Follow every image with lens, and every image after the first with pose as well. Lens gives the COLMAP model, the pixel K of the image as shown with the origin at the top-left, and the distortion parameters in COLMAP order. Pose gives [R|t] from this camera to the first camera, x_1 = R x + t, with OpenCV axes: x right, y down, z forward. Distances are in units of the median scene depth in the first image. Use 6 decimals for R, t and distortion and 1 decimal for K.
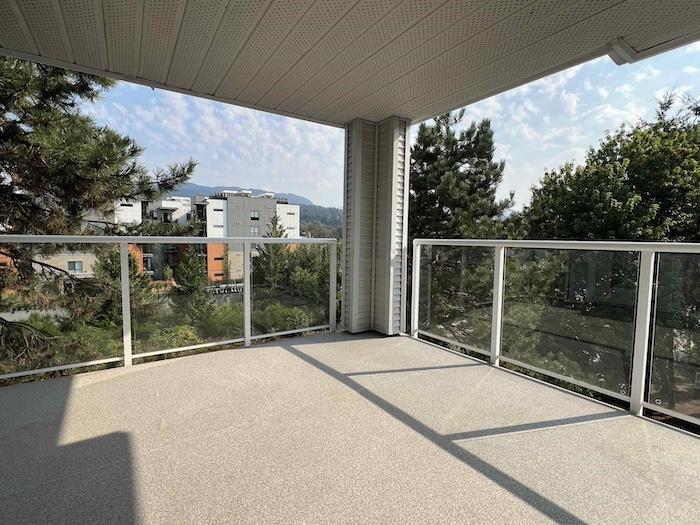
lens RADIAL K [[327.0, 0, 350.0], [0, 327.0, 262.5], [0, 0, 1]] dist [-0.020810, -0.000122]
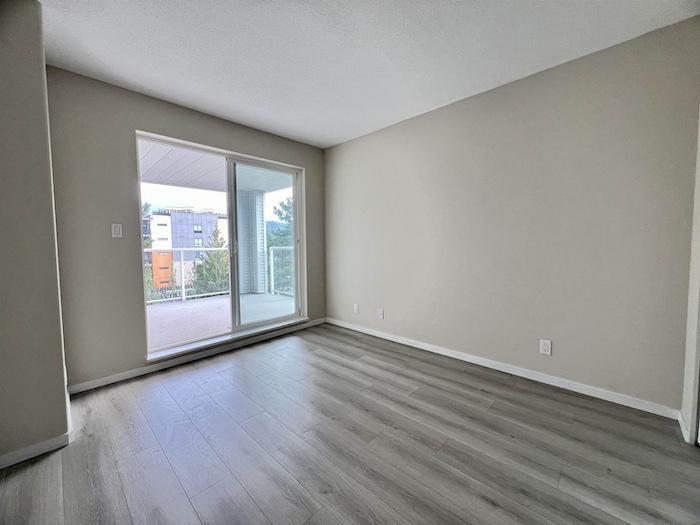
lens RADIAL K [[279.9, 0, 350.0], [0, 279.9, 262.5], [0, 0, 1]] dist [-0.000268, -0.000016]
pose [[0.978337, -0.034224, 0.204171, 0.030159], [0.037548, 0.999217, -0.012431, 0.006495], [-0.203586, 0.019828, 0.978856, -0.079311]]
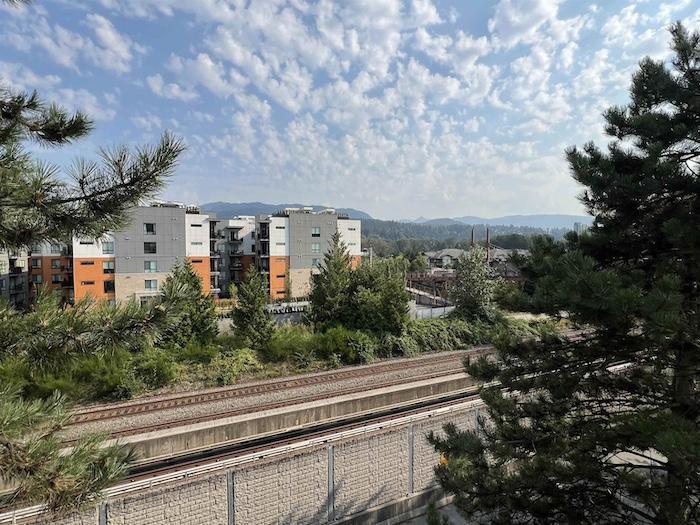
lens RADIAL K [[327.0, 0, 350.0], [0, 327.0, 262.5], [0, 0, 1]] dist [-0.020810, -0.000122]
pose [[0.984259, -0.011520, -0.176356, -0.018291], [0.004199, 0.999116, -0.041830, -0.011688], [0.176682, 0.040431, 0.983437, 0.057036]]
